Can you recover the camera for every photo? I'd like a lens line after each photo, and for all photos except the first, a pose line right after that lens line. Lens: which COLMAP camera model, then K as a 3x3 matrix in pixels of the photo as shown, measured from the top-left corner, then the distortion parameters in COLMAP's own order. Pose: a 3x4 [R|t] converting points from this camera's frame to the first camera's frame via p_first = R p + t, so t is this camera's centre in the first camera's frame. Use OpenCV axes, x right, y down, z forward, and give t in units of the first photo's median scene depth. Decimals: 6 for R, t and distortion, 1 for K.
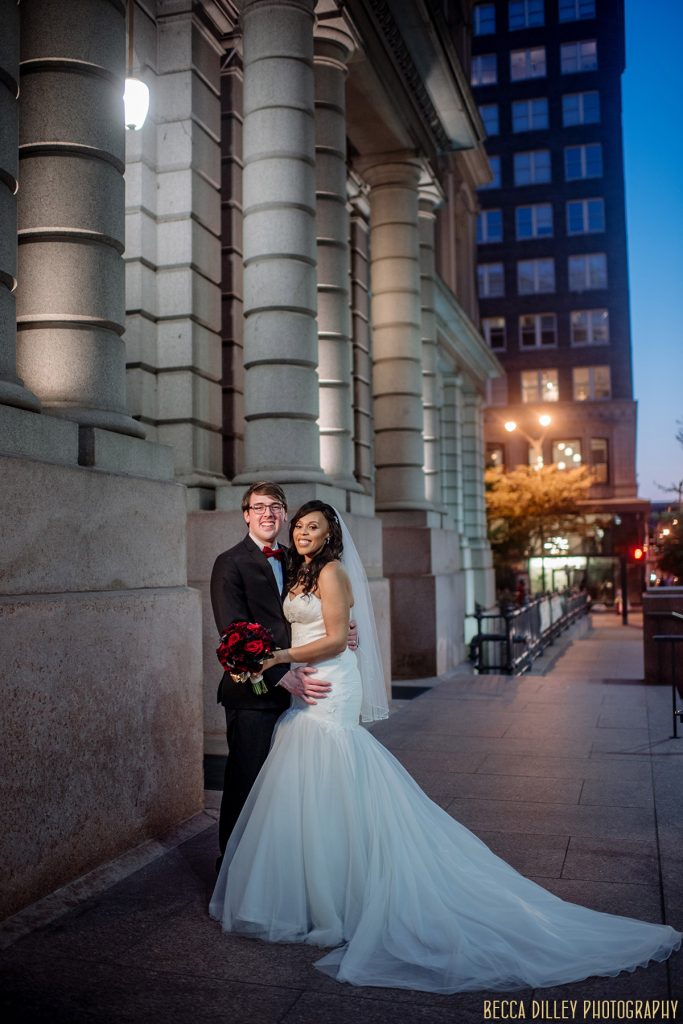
lens RADIAL K [[964.9, 0, 341.5], [0, 964.9, 512.0], [0, 0, 1]] dist [-0.040697, 0.007801]
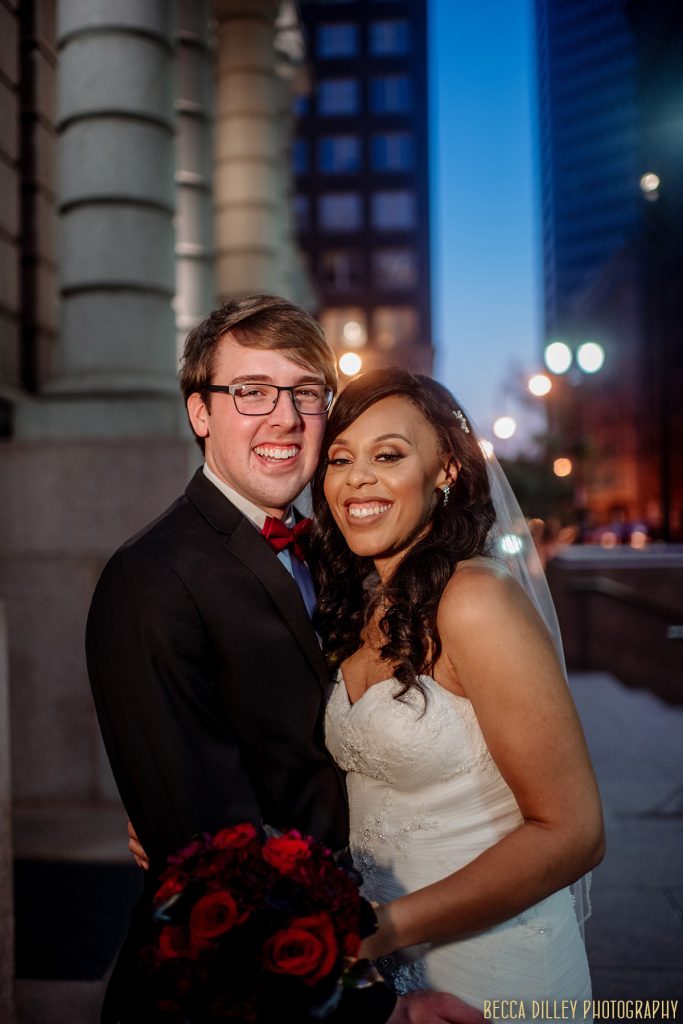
lens RADIAL K [[964.9, 0, 341.5], [0, 964.9, 512.0], [0, 0, 1]] dist [-0.040697, 0.007801]
pose [[0.974825, 0.000378, 0.222970, -0.057397], [-0.012584, 0.998498, 0.053322, 0.007236], [-0.222615, -0.054785, 0.973366, 0.328119]]
